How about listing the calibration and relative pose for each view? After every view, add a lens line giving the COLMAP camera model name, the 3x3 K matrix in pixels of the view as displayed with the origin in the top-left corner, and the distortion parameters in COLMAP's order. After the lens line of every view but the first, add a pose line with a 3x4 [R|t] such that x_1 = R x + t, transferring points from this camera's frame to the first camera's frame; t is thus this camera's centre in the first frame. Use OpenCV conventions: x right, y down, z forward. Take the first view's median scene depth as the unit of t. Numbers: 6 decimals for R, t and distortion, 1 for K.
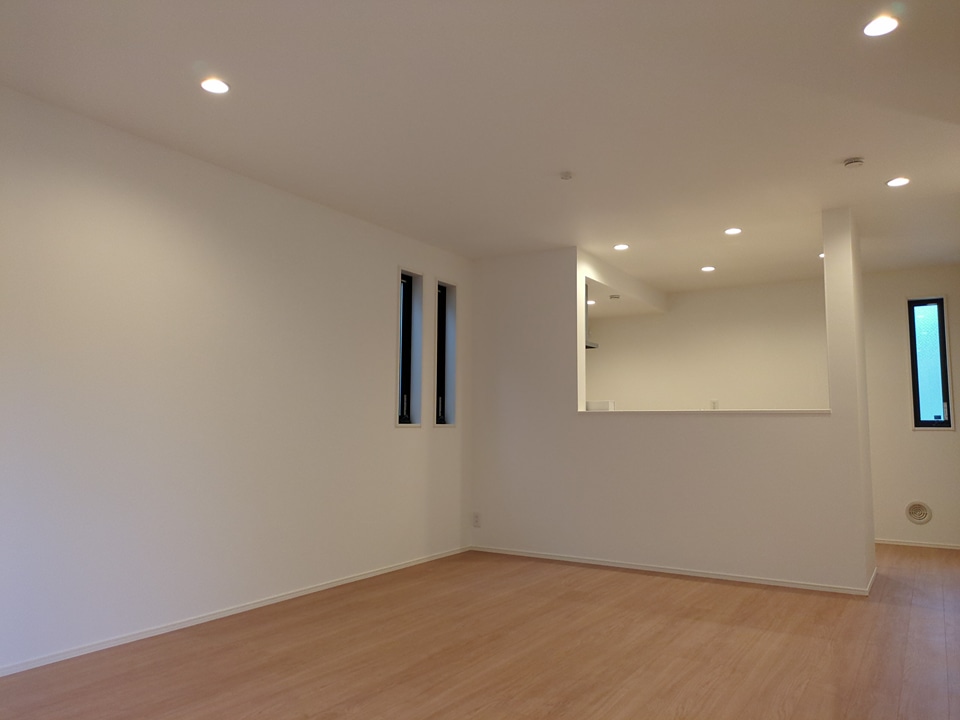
lens RADIAL K [[720.6, 0, 481.4], [0, 720.6, 354.5], [0, 0, 1]] dist [0.042415, -0.036221]
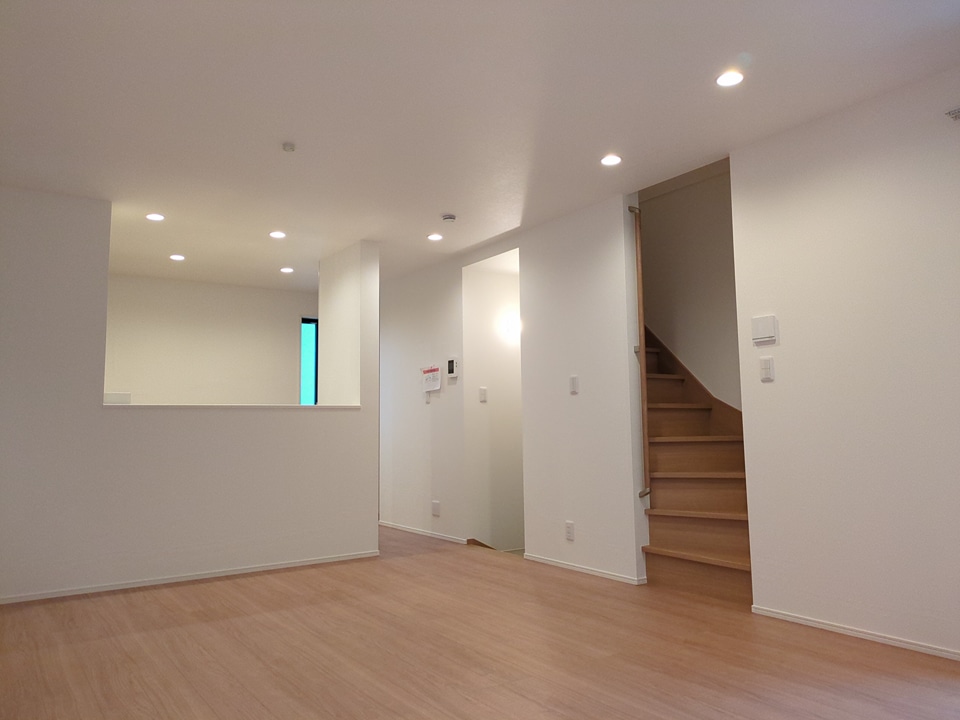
lens RADIAL K [[720.6, 0, 481.4], [0, 720.6, 354.5], [0, 0, 1]] dist [0.042415, -0.036221]
pose [[0.391244, 0.083183, 0.916520, -0.451959], [-0.080909, 0.995159, -0.055781, 0.035384], [-0.916723, -0.052331, 0.396080, 0.292143]]
